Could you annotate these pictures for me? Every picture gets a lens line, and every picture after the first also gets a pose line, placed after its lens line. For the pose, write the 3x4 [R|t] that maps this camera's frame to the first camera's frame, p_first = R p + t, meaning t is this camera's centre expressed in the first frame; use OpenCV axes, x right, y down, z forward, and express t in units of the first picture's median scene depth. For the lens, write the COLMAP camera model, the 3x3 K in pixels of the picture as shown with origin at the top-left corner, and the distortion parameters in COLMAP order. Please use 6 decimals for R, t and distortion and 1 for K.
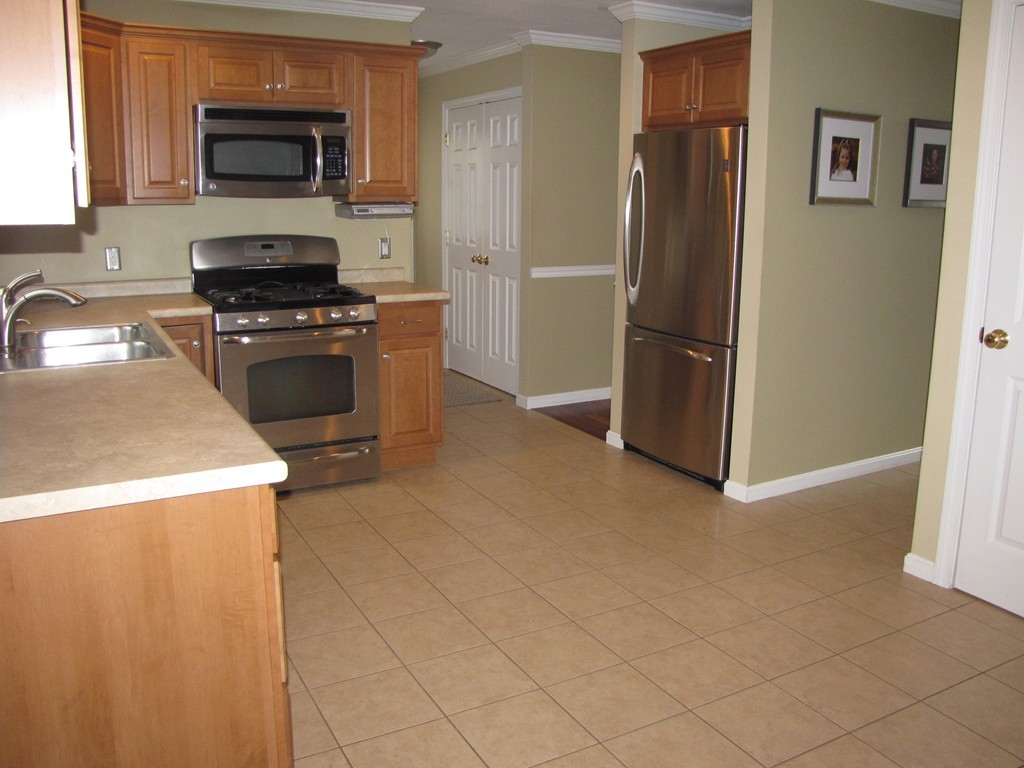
lens RADIAL K [[858.5, 0, 510.0], [0, 858.5, 372.4], [0, 0, 1]] dist [-0.203344, 0.167181]
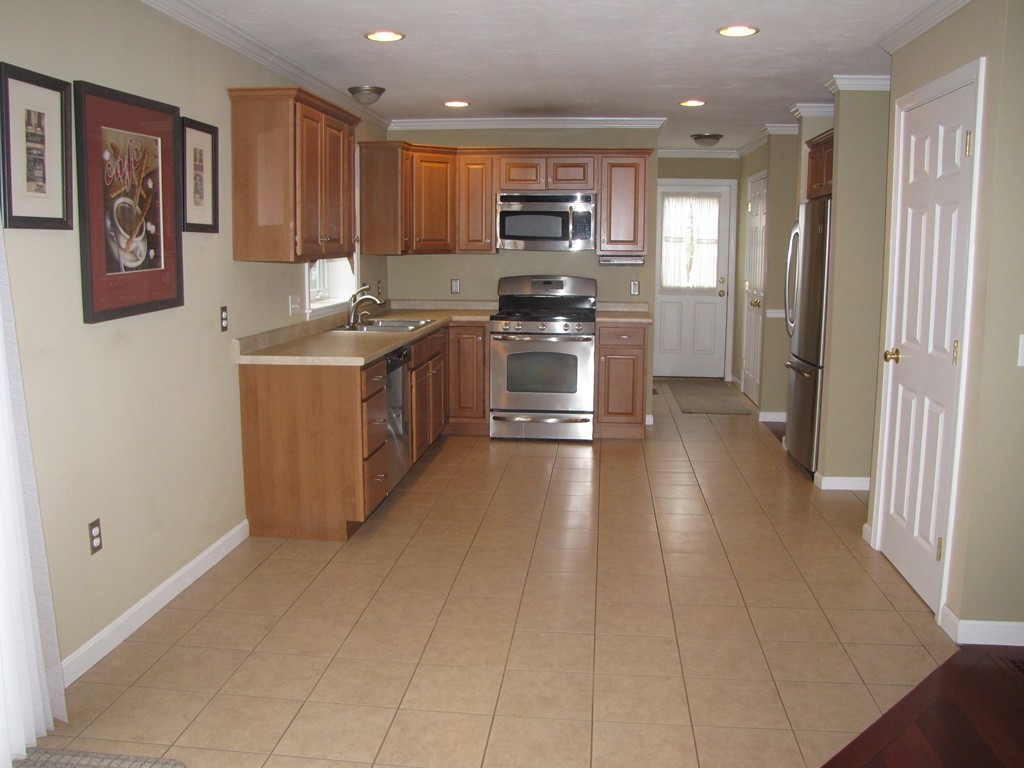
lens RADIAL K [[858.5, 0, 510.0], [0, 858.5, 372.4], [0, 0, 1]] dist [-0.203344, 0.167181]
pose [[0.820535, 0.078092, -0.566237, 0.583521], [-0.114325, 0.993028, -0.028717, 0.067577], [0.560047, 0.088299, 0.823742, -0.318318]]
